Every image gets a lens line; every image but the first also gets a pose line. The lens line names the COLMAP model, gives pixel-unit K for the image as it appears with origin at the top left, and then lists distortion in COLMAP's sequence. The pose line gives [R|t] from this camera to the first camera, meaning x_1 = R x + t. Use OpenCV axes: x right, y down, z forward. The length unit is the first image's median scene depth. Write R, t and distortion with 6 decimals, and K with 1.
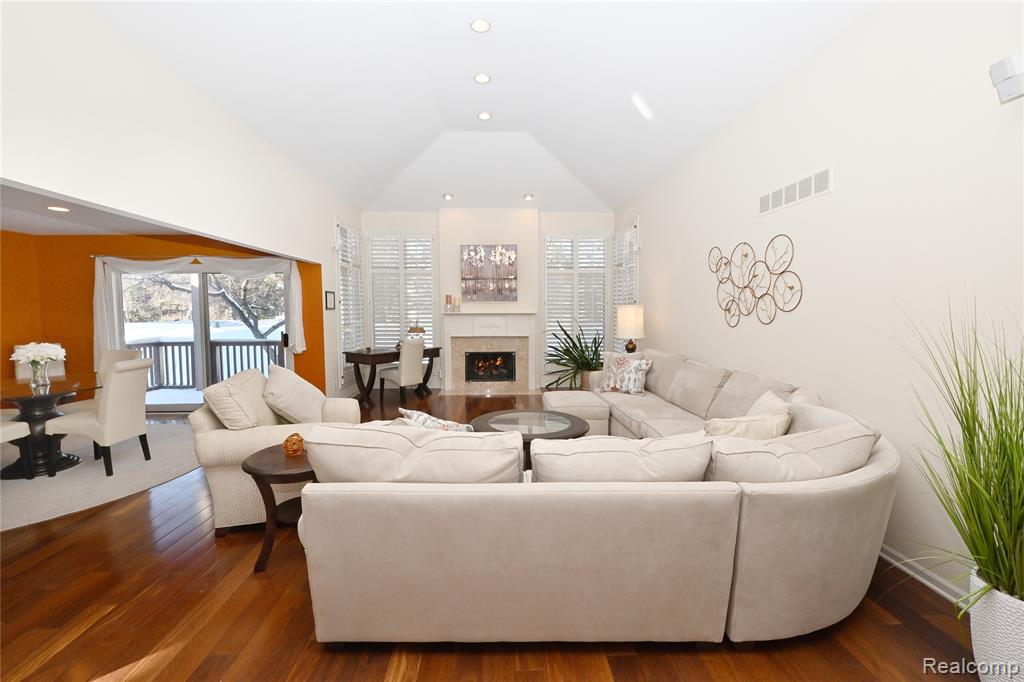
lens RADIAL K [[434.7, 0, 550.5], [0, 434.7, 342.2], [0, 0, 1]] dist [-0.002019, -0.000269]
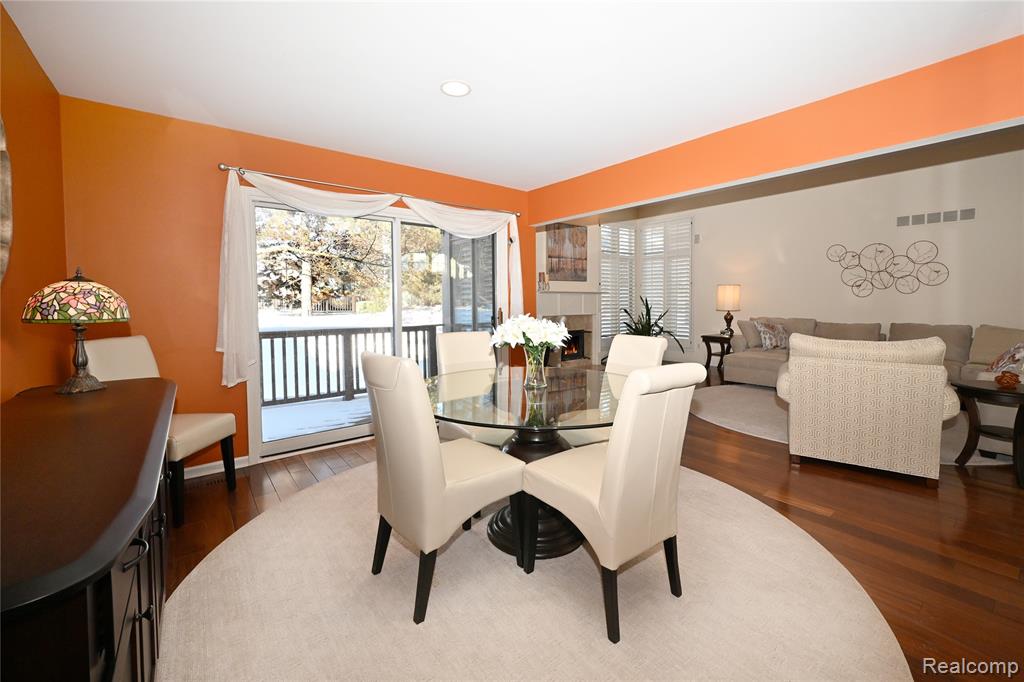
lens RADIAL K [[417.7, 0, 513.4], [0, 417.7, 317.6], [0, 0, 1]] dist [-0.000228, 0.000160]
pose [[0.803872, -0.024242, 0.594309, -0.856475], [0.046913, 0.998641, -0.022721, 0.007884], [-0.592950, 0.046146, 0.803916, 0.318639]]
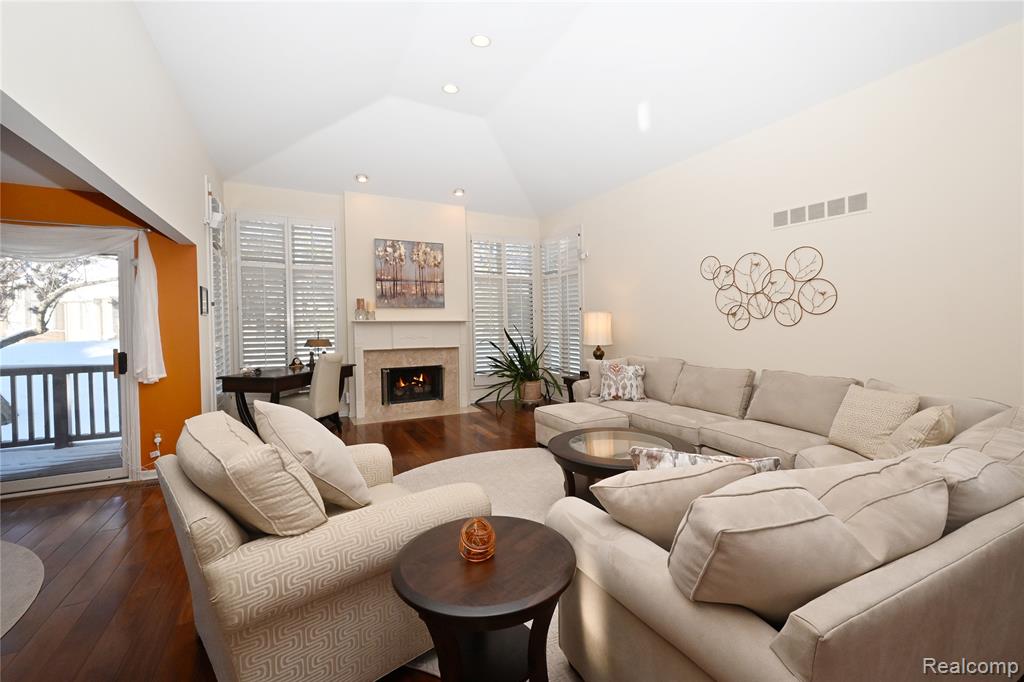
lens RADIAL K [[413.0, 0, 550.3], [0, 413.0, 331.2], [0, 0, 1]] dist [0.007271, 0.000024]
pose [[0.897031, -0.012615, 0.441788, -0.266481], [0.035767, 0.998386, -0.044114, -0.002116], [-0.440518, 0.055373, 0.896034, 0.166730]]
